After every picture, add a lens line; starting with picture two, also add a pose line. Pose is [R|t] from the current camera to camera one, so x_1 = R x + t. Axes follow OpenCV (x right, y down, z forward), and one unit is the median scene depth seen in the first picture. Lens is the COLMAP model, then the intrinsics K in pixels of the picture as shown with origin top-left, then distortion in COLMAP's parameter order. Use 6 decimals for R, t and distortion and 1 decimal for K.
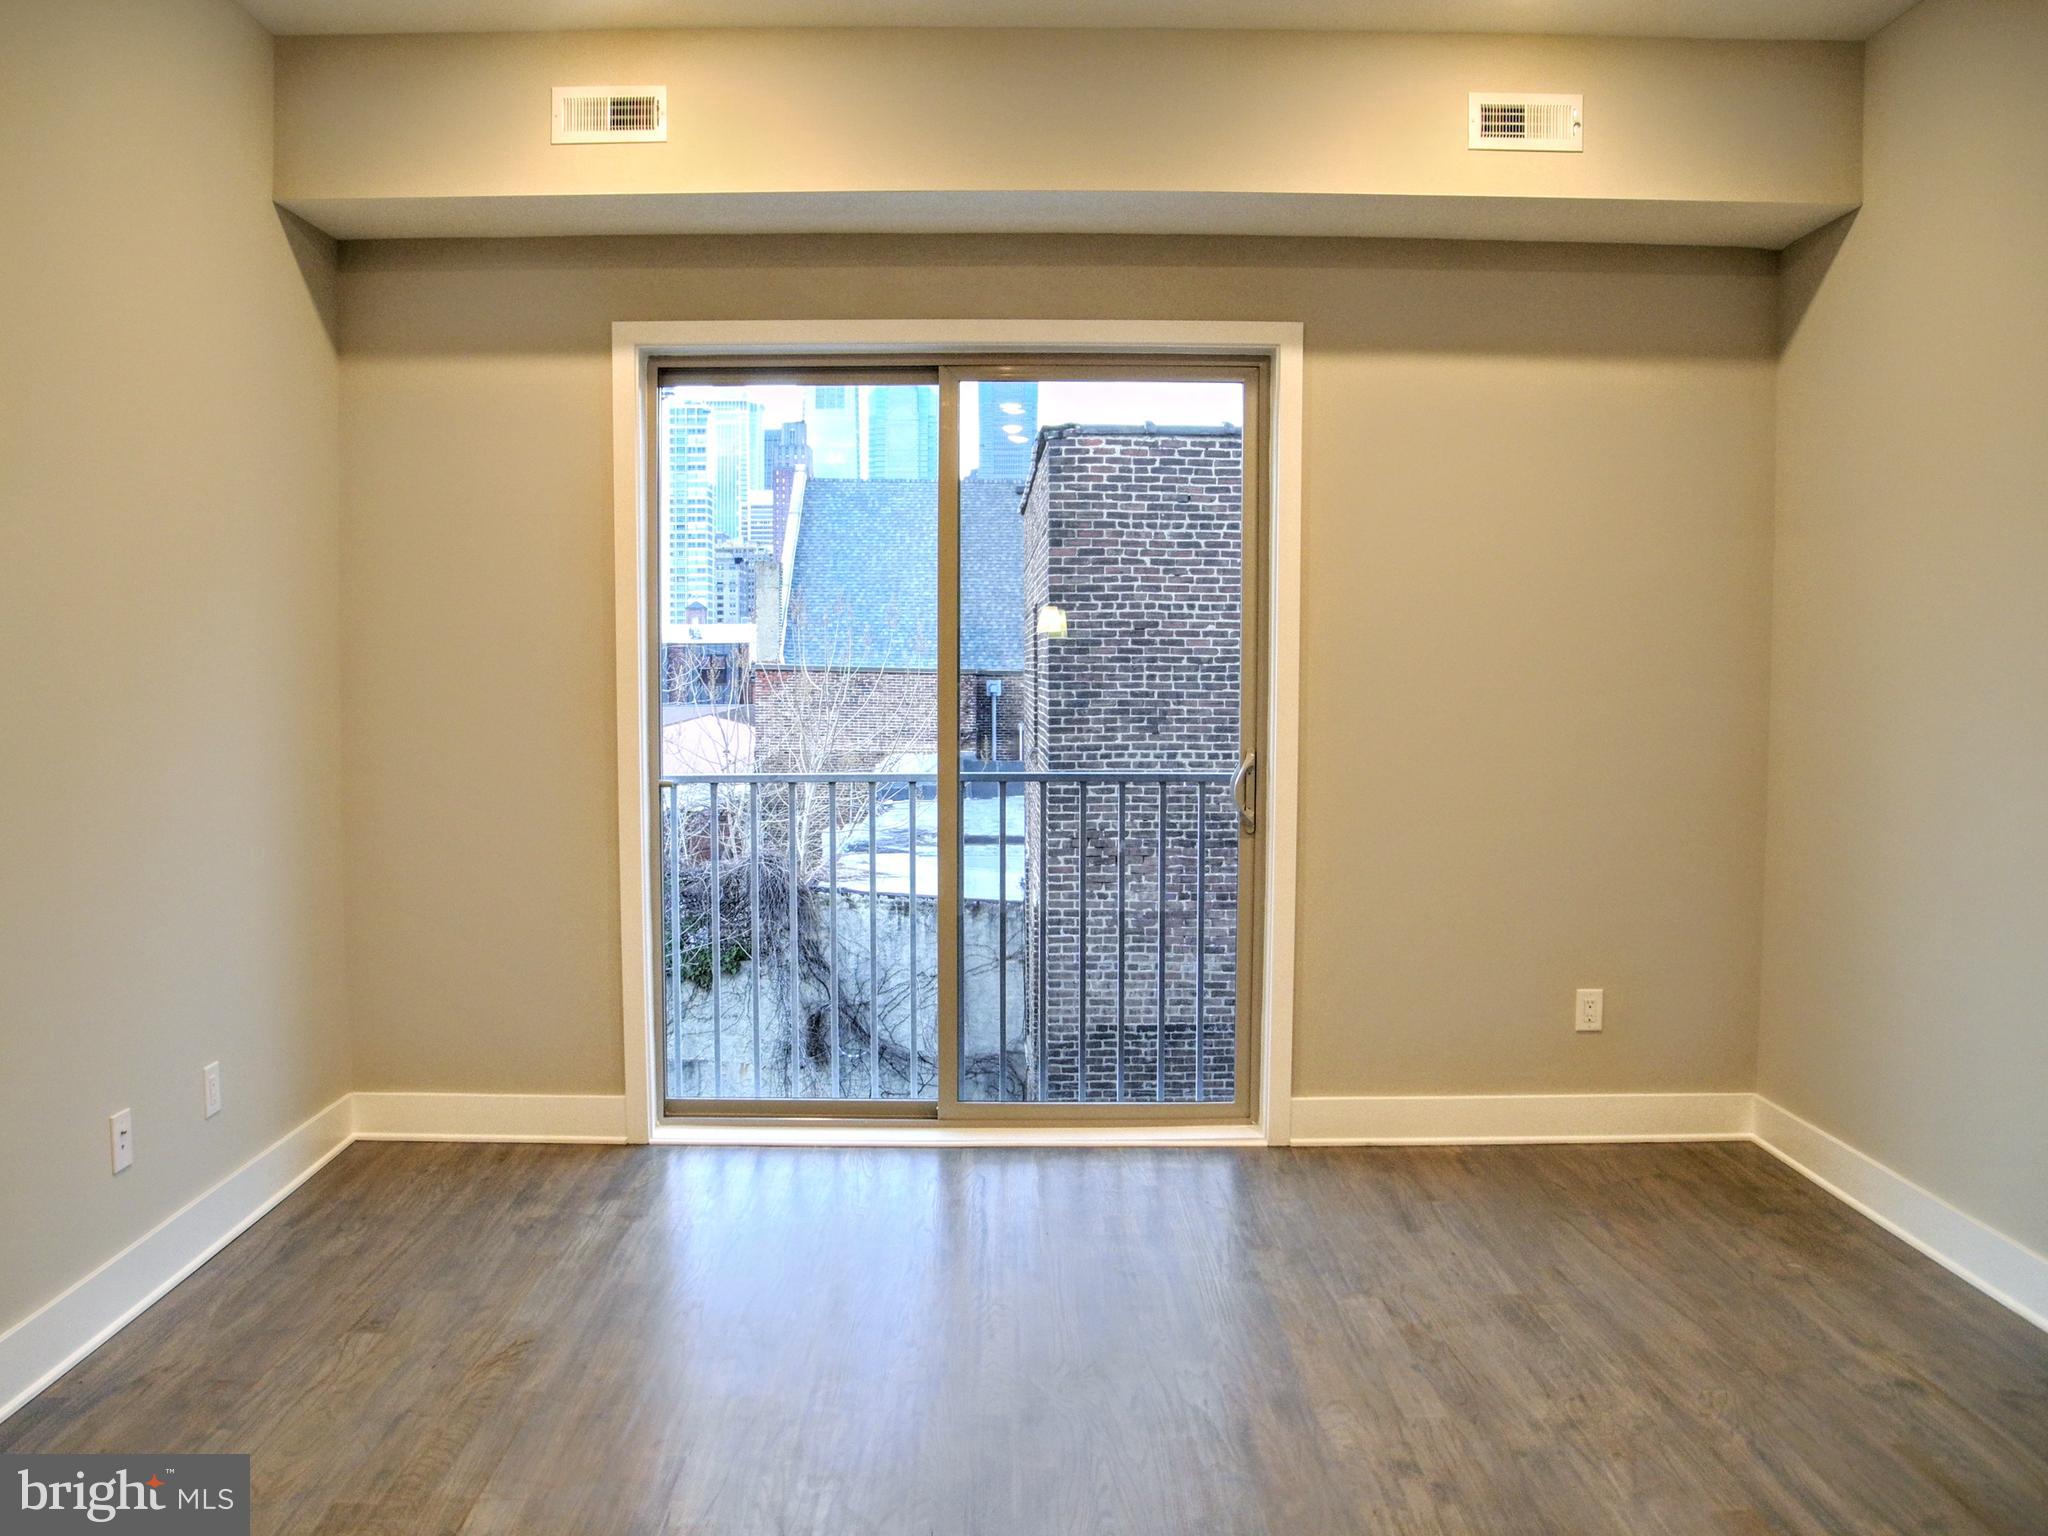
lens RADIAL K [[1704.8, 0, 1029.4], [0, 1704.8, 772.1], [0, 0, 1]] dist [-0.138933, 0.130803]
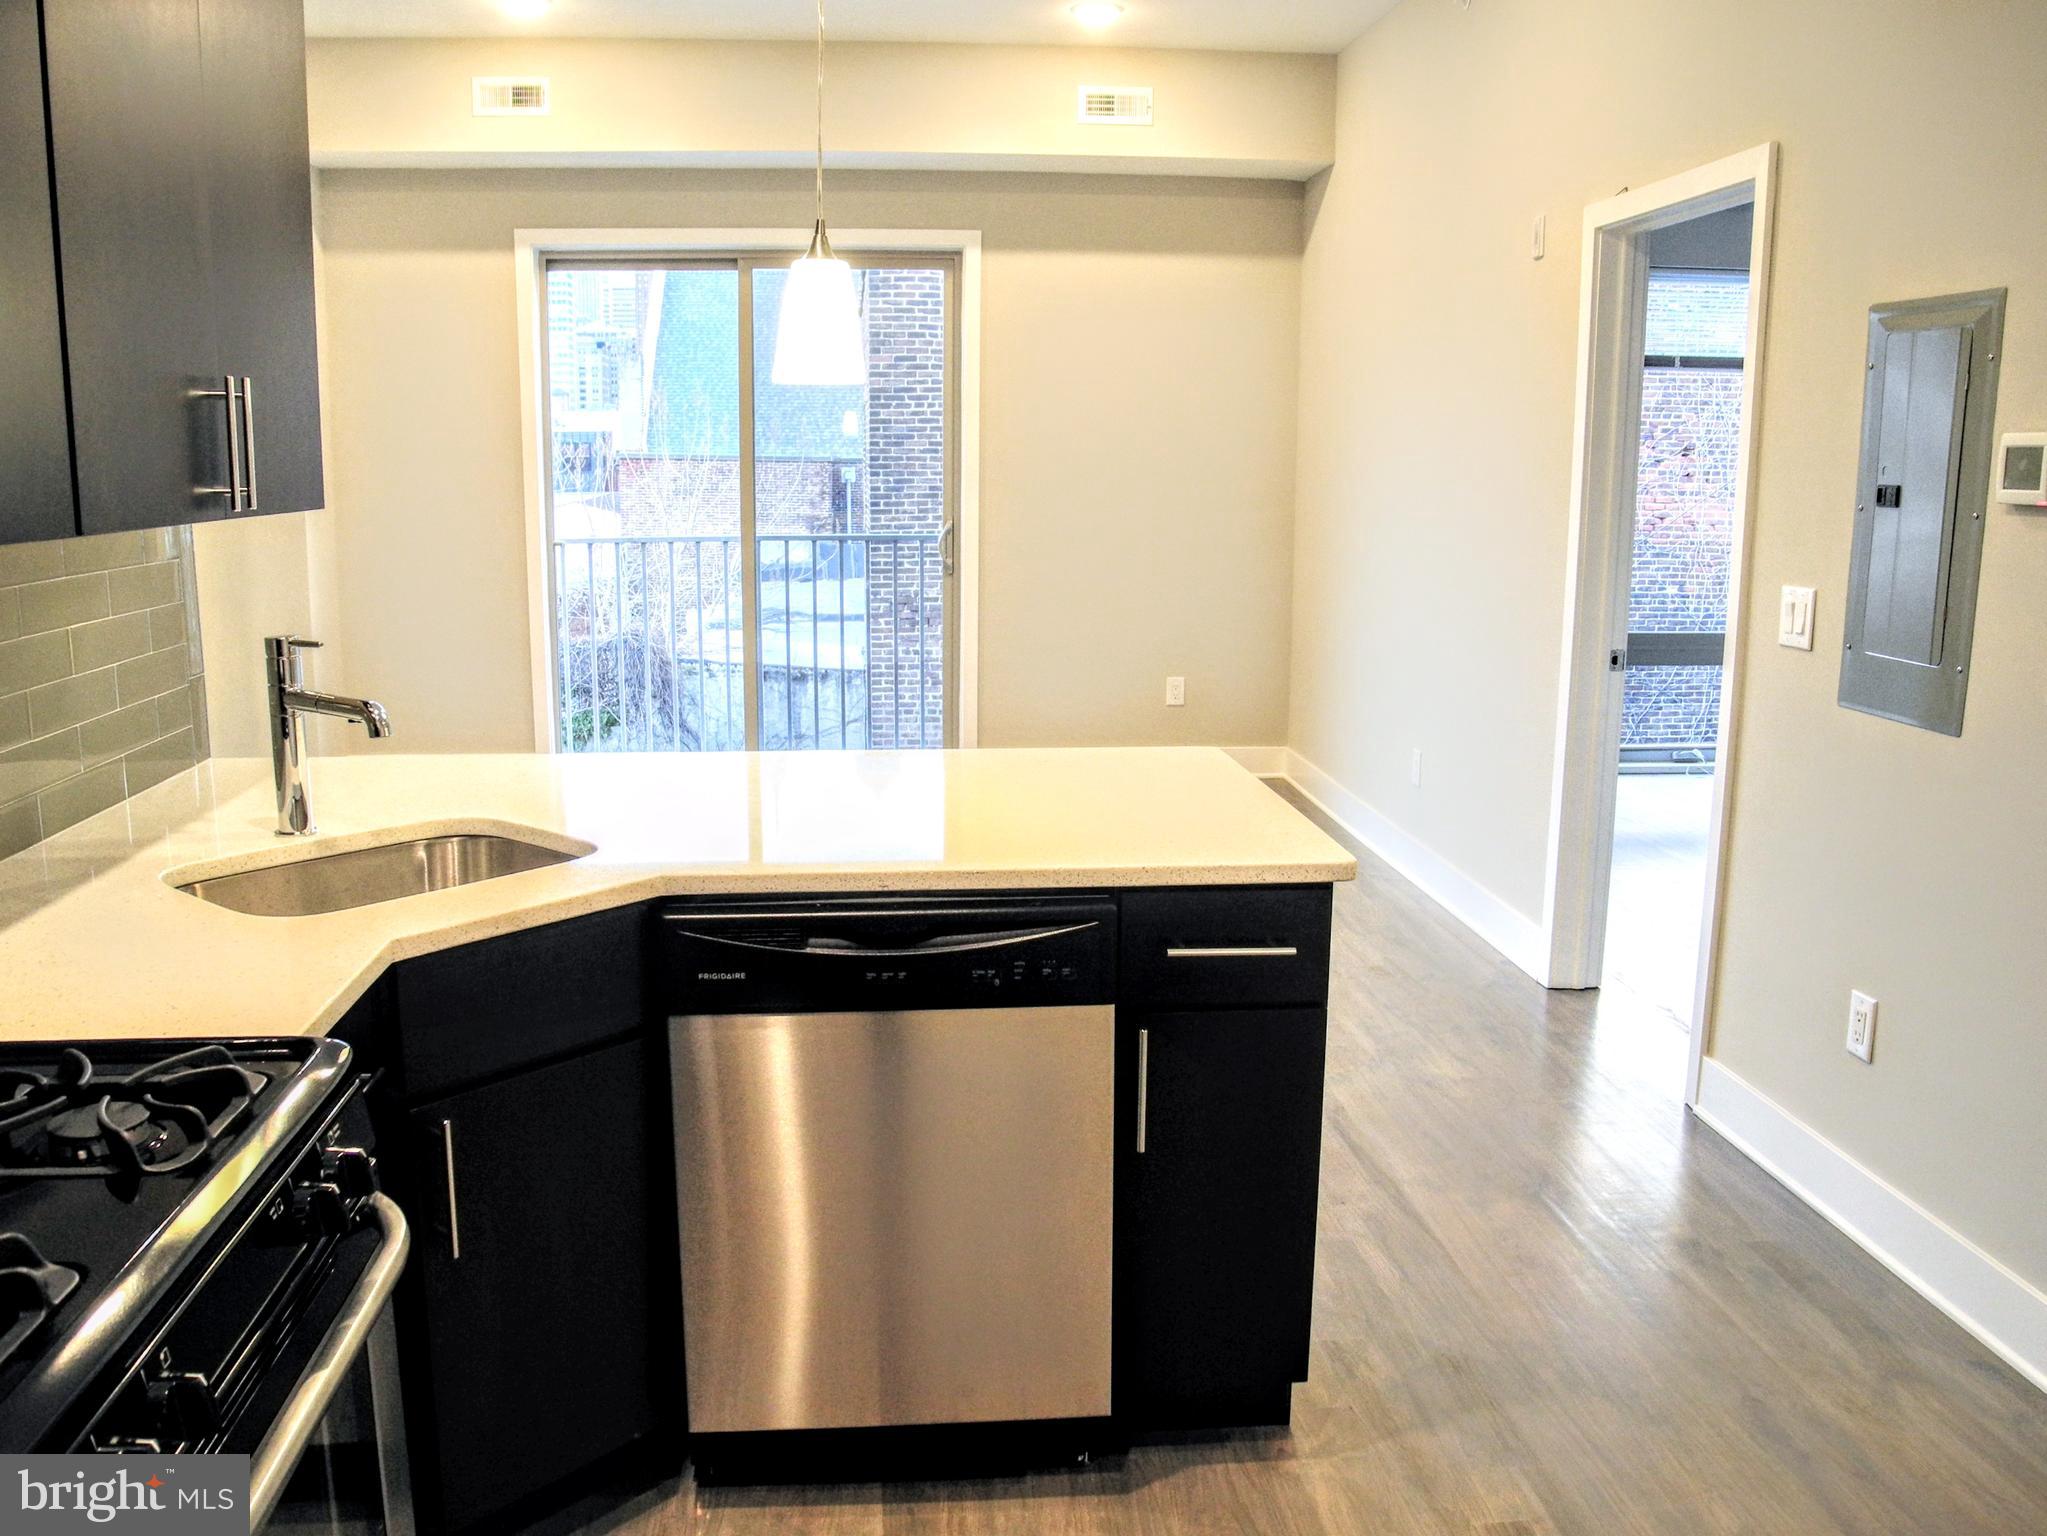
lens RADIAL K [[1704.0, 0, 1002.5], [0, 1704.0, 759.5], [0, 0, 1]] dist [-0.138933, 0.130803]
pose [[0.998198, -0.007934, 0.059478, 0.031515], [0.000939, 0.993164, 0.116723, 0.008741], [-0.059997, -0.116457, 0.991382, -0.188797]]
